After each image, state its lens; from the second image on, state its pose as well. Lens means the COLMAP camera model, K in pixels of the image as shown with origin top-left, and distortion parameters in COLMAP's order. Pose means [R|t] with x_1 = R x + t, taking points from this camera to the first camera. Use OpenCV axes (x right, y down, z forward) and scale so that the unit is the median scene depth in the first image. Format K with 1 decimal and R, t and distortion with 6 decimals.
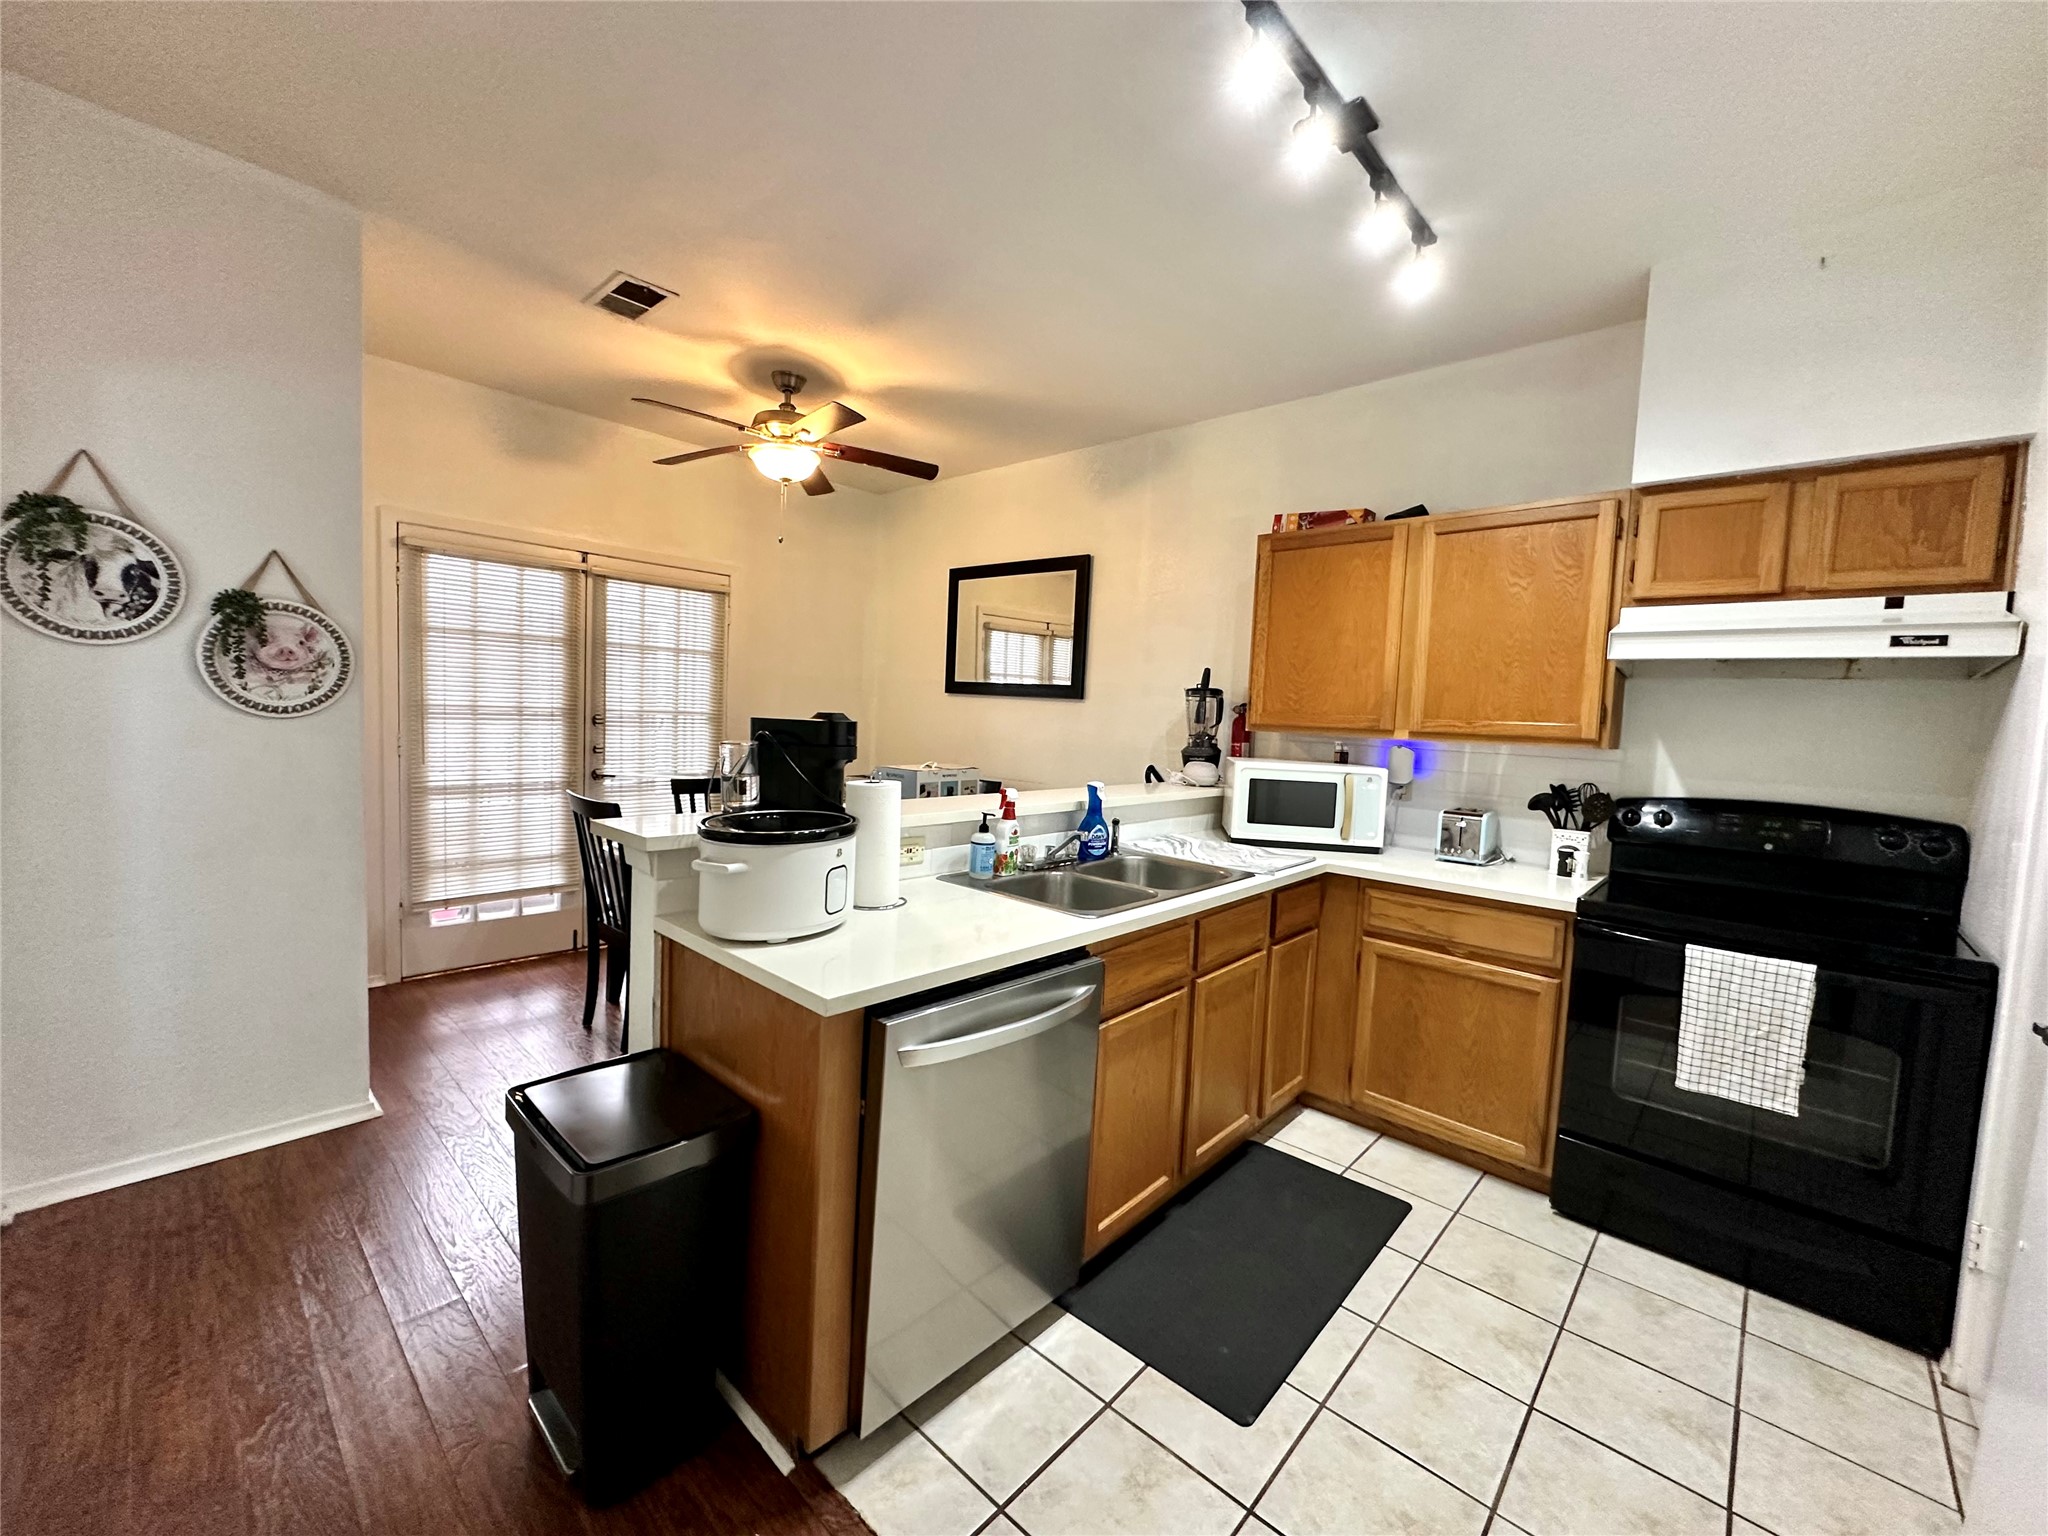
lens RADIAL K [[816.9, 0, 1023.6], [0, 816.9, 765.8], [0, 0, 1]] dist [0.000930, 0.000107]
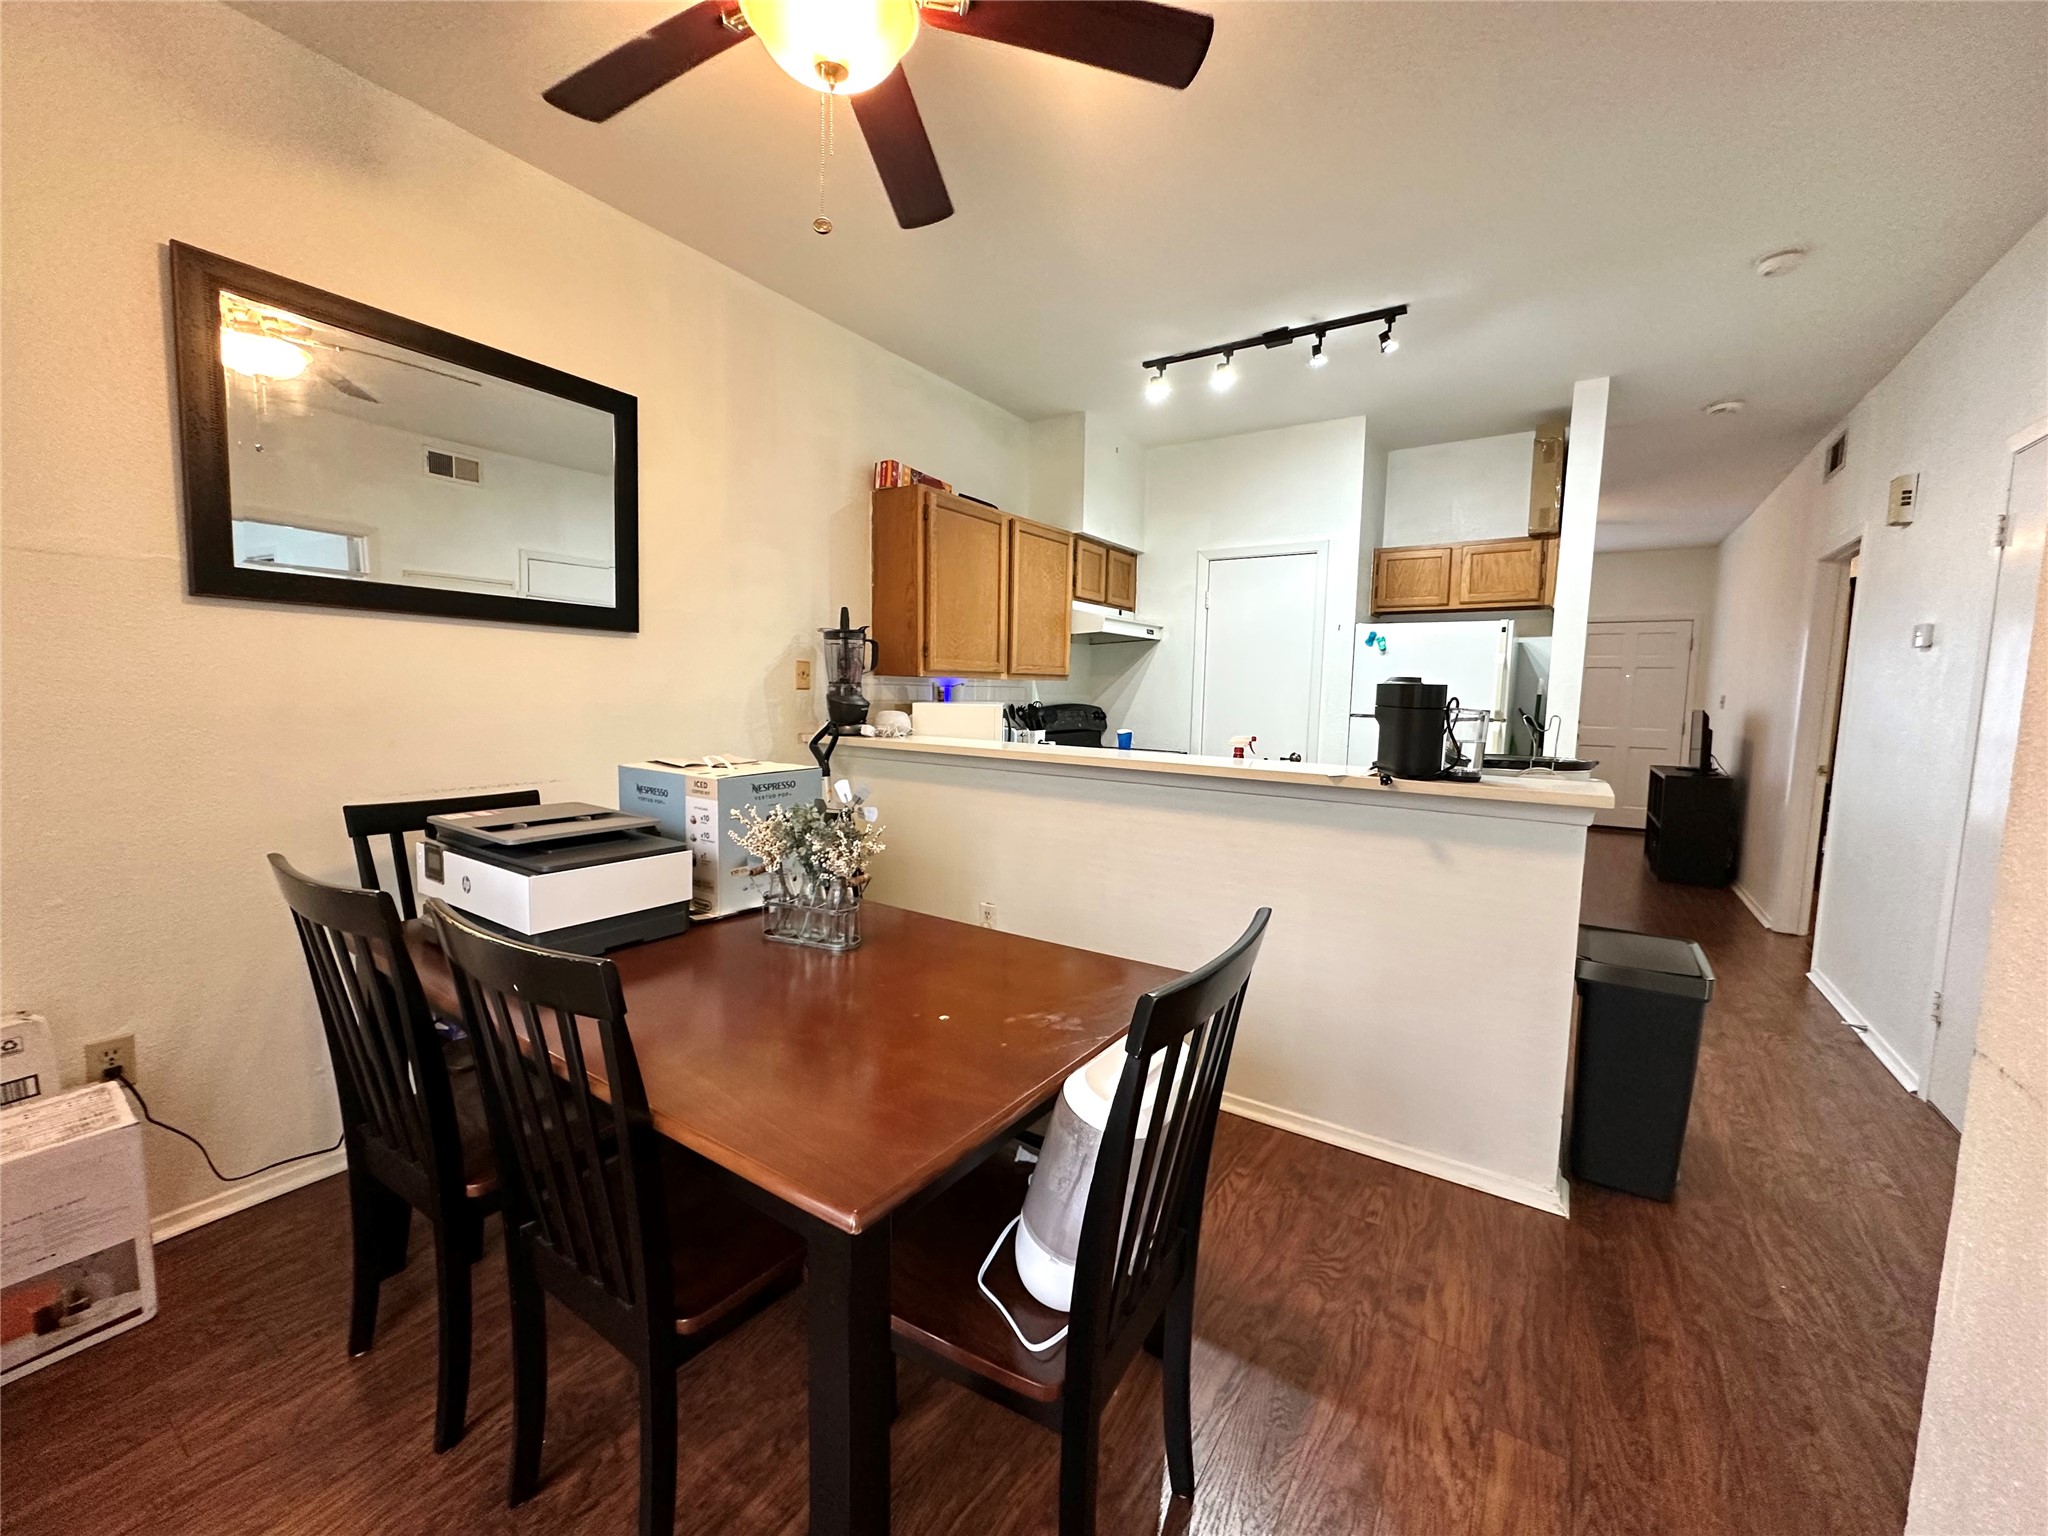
lens RADIAL K [[816.9, 0, 1023.5], [0, 816.9, 765.2], [0, 0, 1]] dist [0.000930, 0.000107]
pose [[-0.156518, -0.147149, 0.976652, -0.766196], [0.034470, 0.987423, 0.154296, -0.086549], [-0.987073, 0.057815, -0.149477, 1.026232]]
